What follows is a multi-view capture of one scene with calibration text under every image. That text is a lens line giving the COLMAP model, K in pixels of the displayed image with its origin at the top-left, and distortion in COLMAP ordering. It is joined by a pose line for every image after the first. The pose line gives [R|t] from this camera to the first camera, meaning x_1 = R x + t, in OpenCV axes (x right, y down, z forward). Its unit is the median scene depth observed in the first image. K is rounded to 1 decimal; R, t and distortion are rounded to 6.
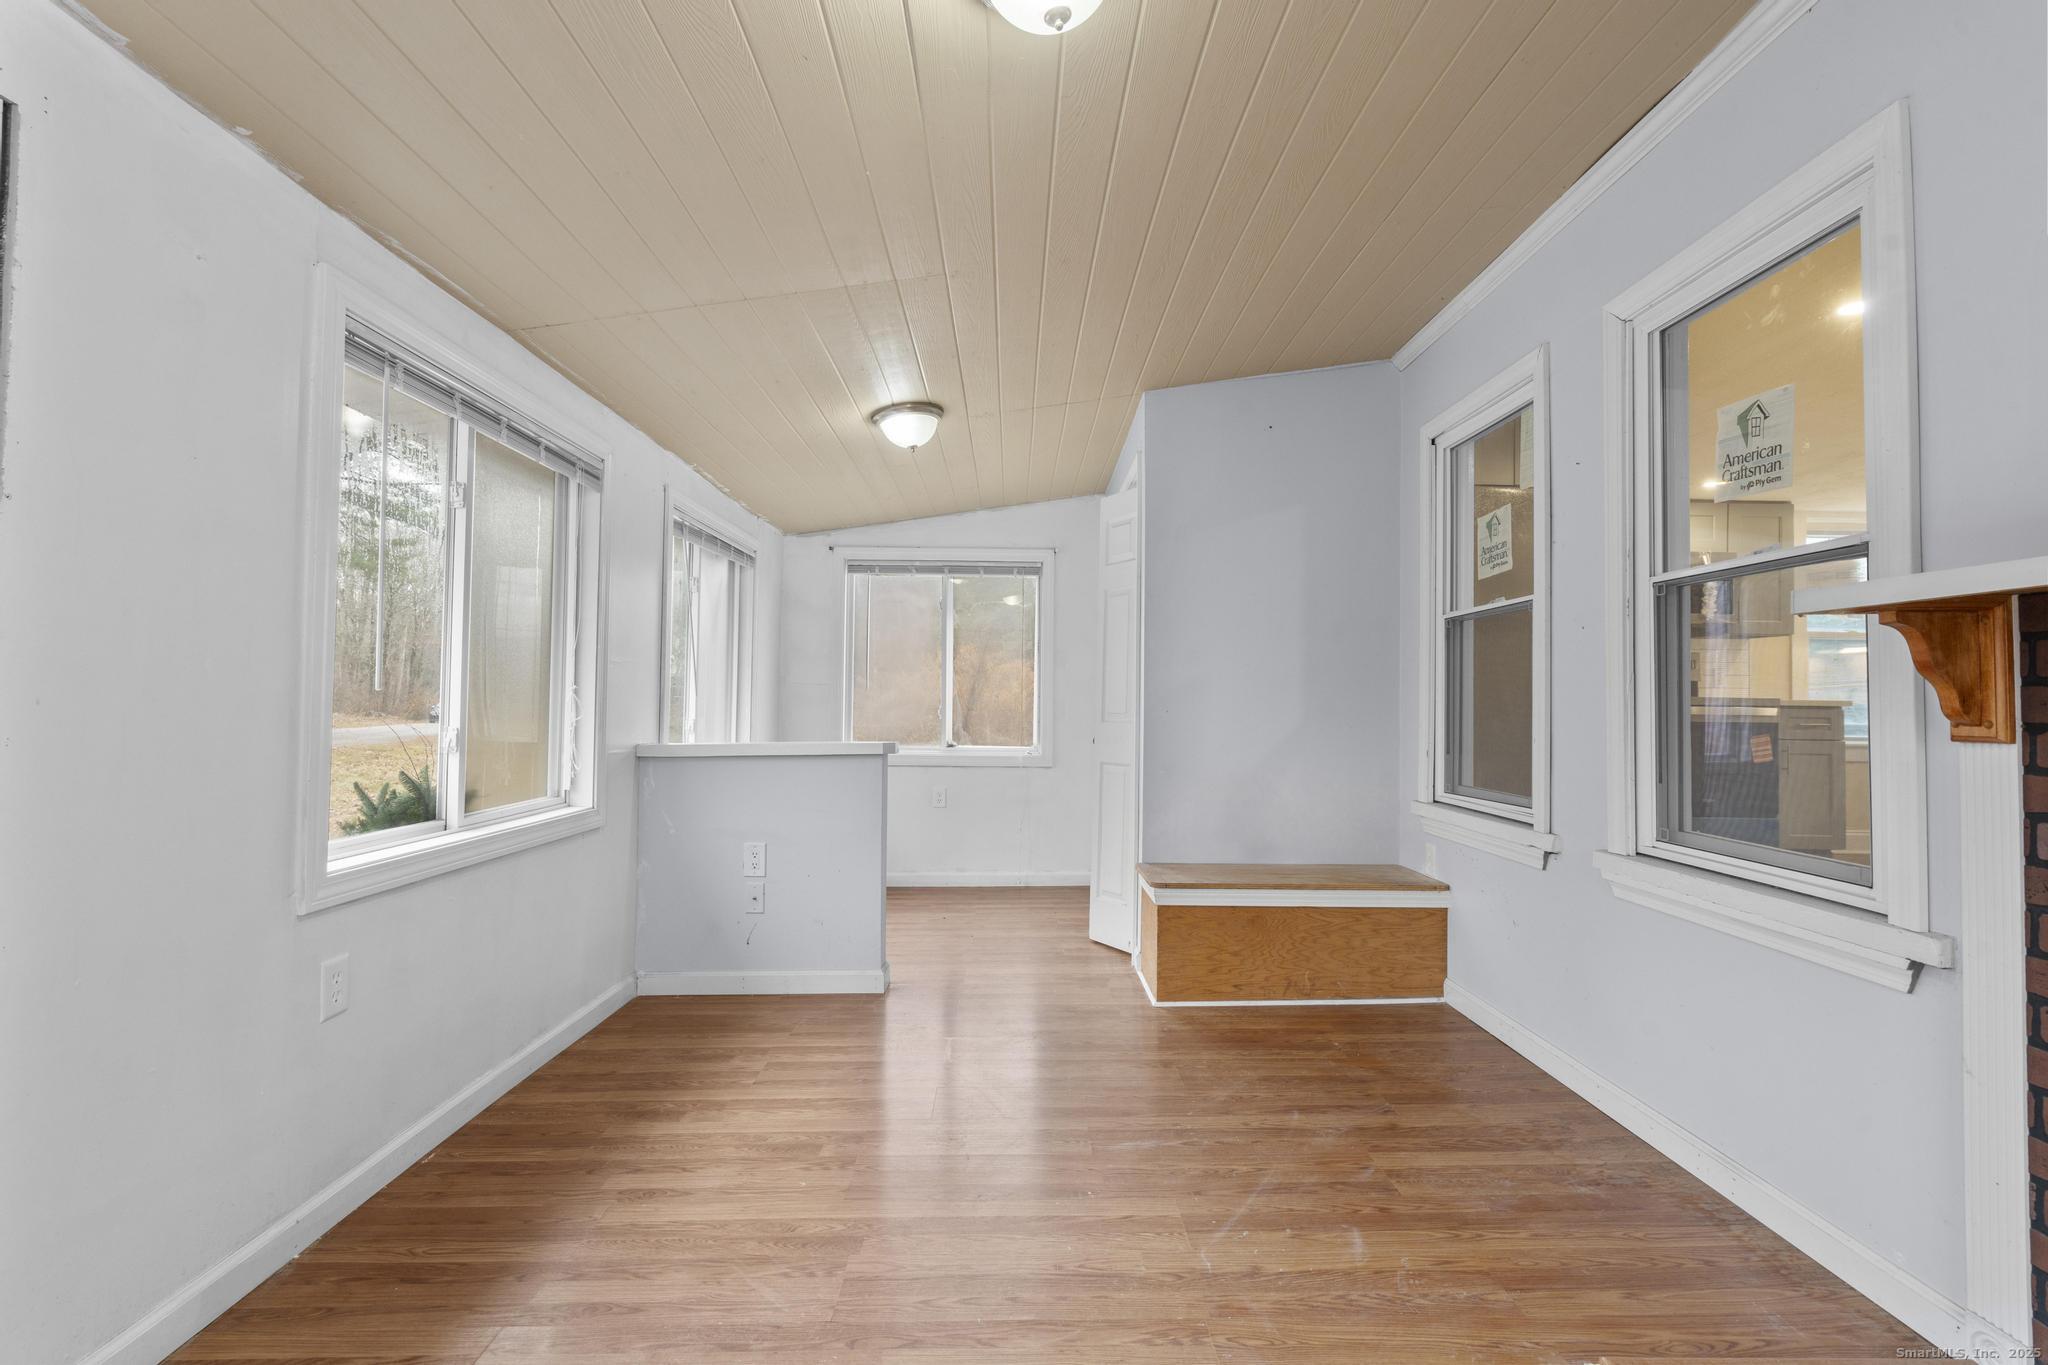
lens RADIAL K [[928.8, 0, 1026.6], [0, 928.8, 678.1], [0, 0, 1]] dist [0.002117, 0.001676]
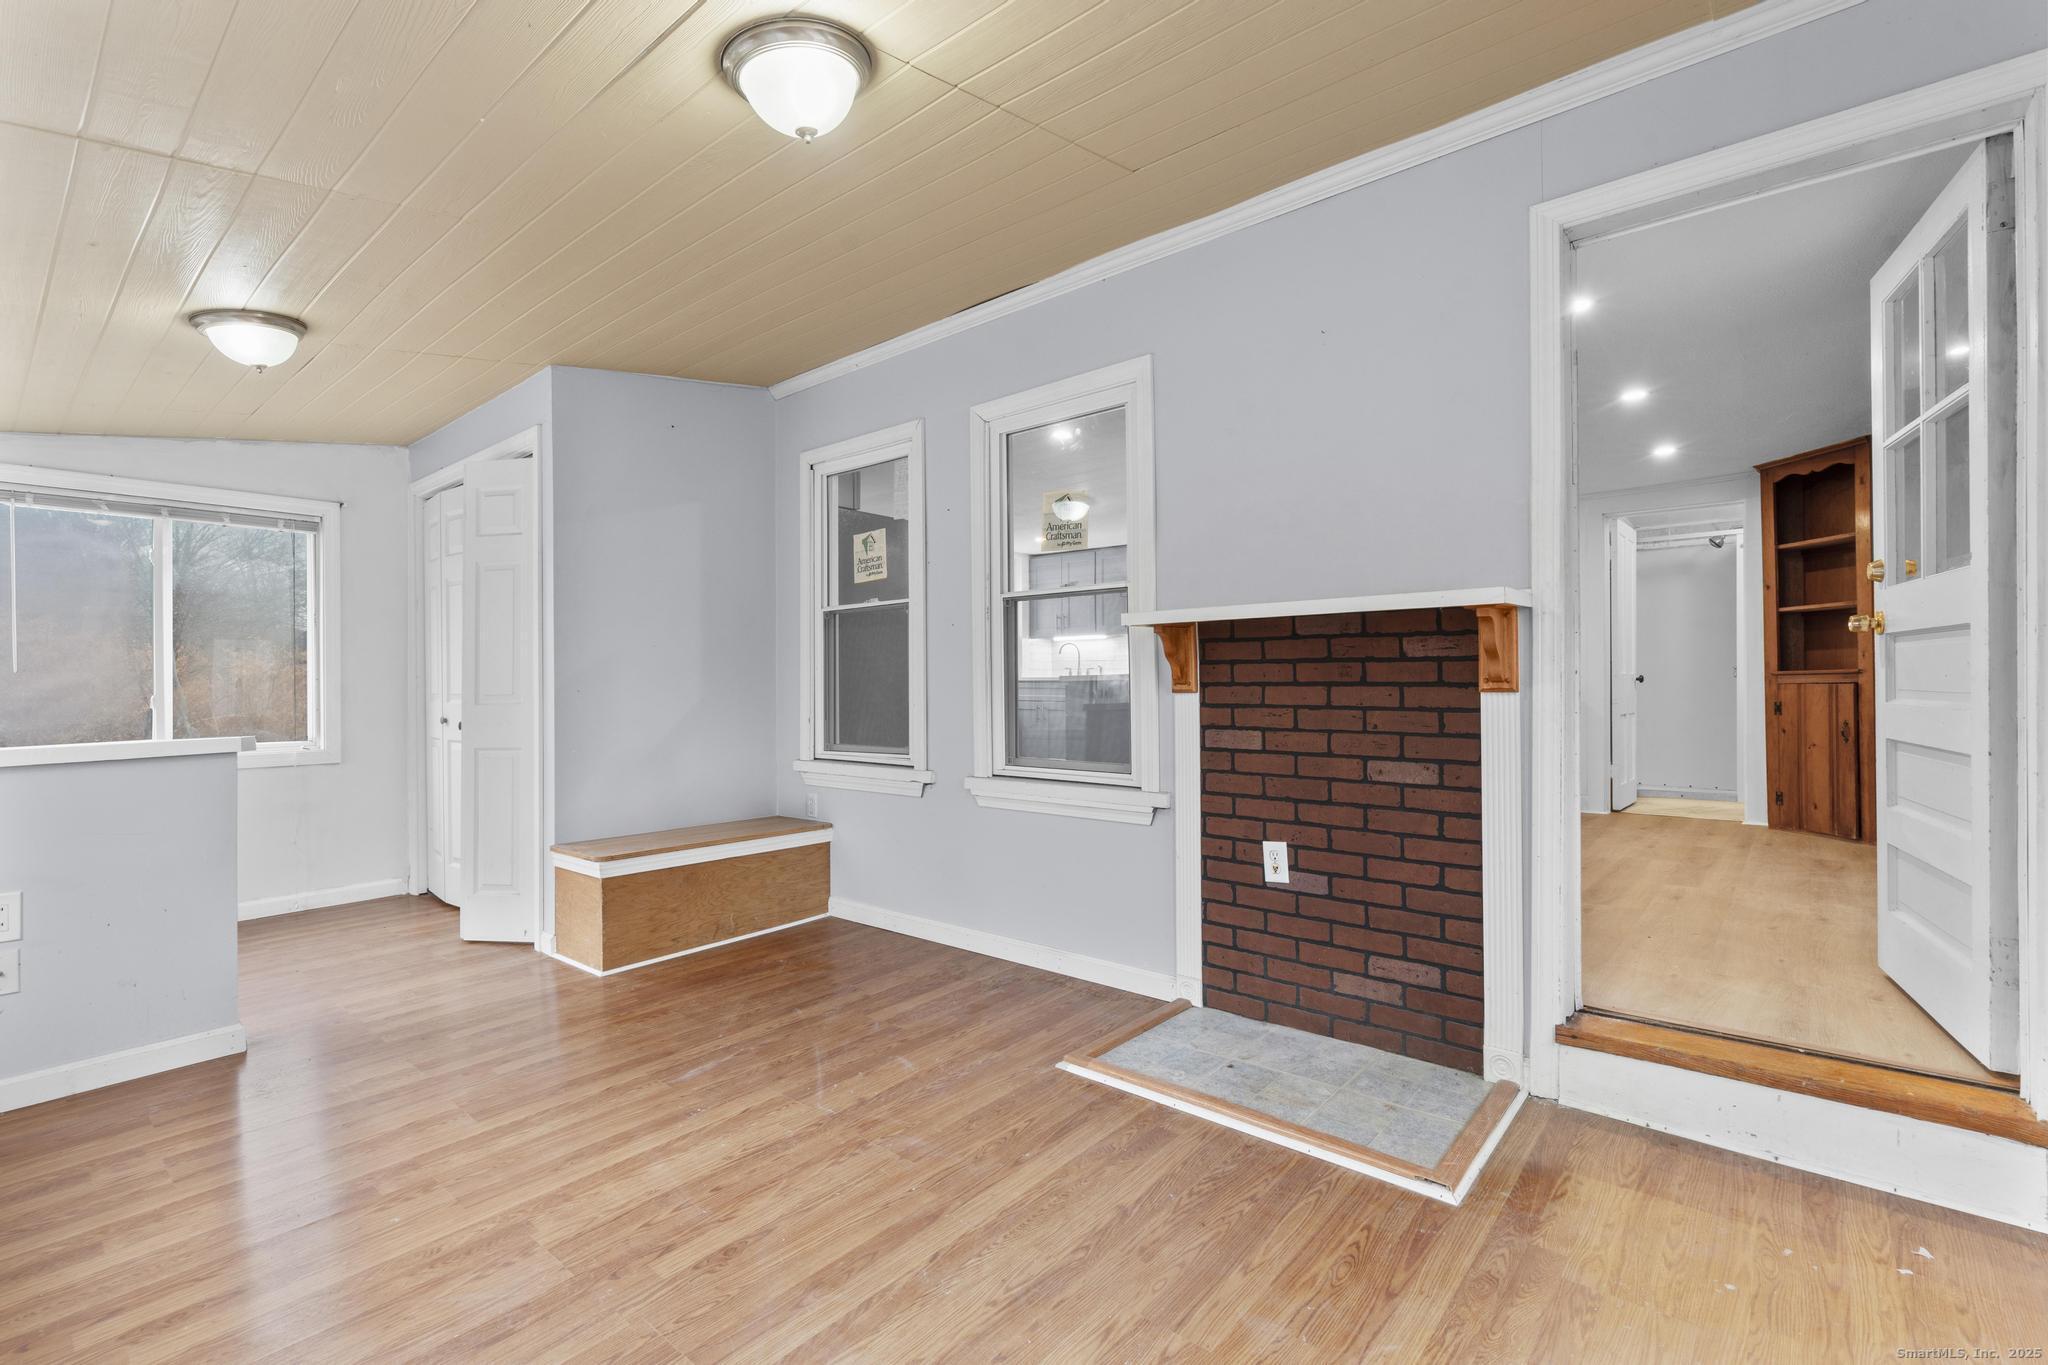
lens RADIAL K [[928.8, 0, 1023.7], [0, 928.8, 678.9], [0, 0, 1]] dist [0.002117, 0.001676]
pose [[0.658754, -0.012637, 0.752253, -0.392539], [-0.003681, 0.999793, 0.020019, 0.000191], [-0.752350, -0.015956, 0.658571, -0.032763]]
